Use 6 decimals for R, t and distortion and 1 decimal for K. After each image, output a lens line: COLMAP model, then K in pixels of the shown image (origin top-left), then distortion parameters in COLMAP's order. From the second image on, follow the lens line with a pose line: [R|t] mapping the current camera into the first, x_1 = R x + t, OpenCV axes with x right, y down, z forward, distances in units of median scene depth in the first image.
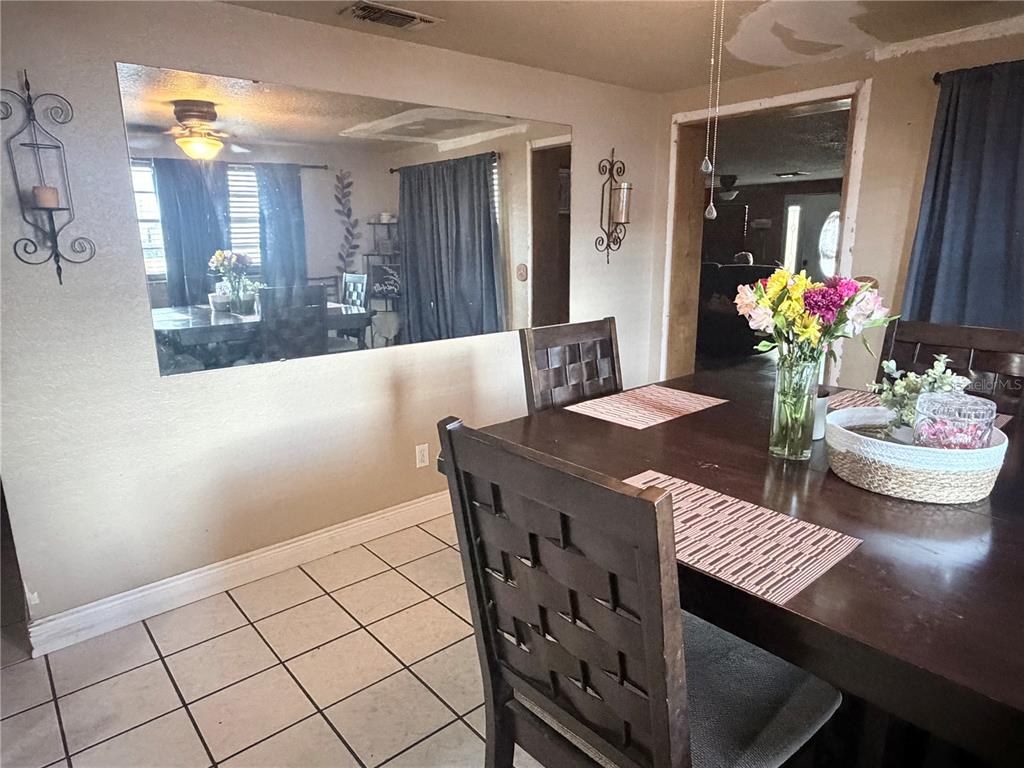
lens RADIAL K [[624.2, 0, 513.7], [0, 624.2, 390.2], [0, 0, 1]] dist [-0.014453, 0.006247]
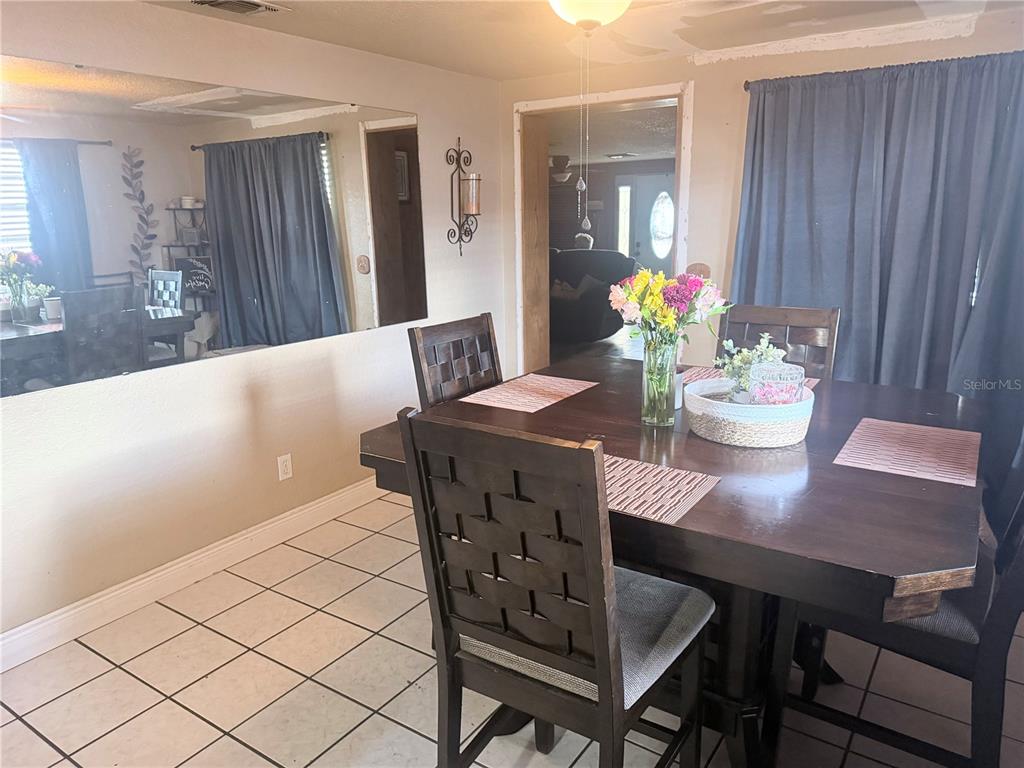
lens RADIAL K [[723.3, 0, 513.0], [0, 723.3, 391.5], [0, 0, 1]] dist [0.031355, -0.034541]
pose [[0.963100, -0.070903, 0.259635, -0.105445], [0.070346, 0.997457, 0.011451, 0.004462], [-0.259786, 0.007236, 0.965639, -0.157049]]
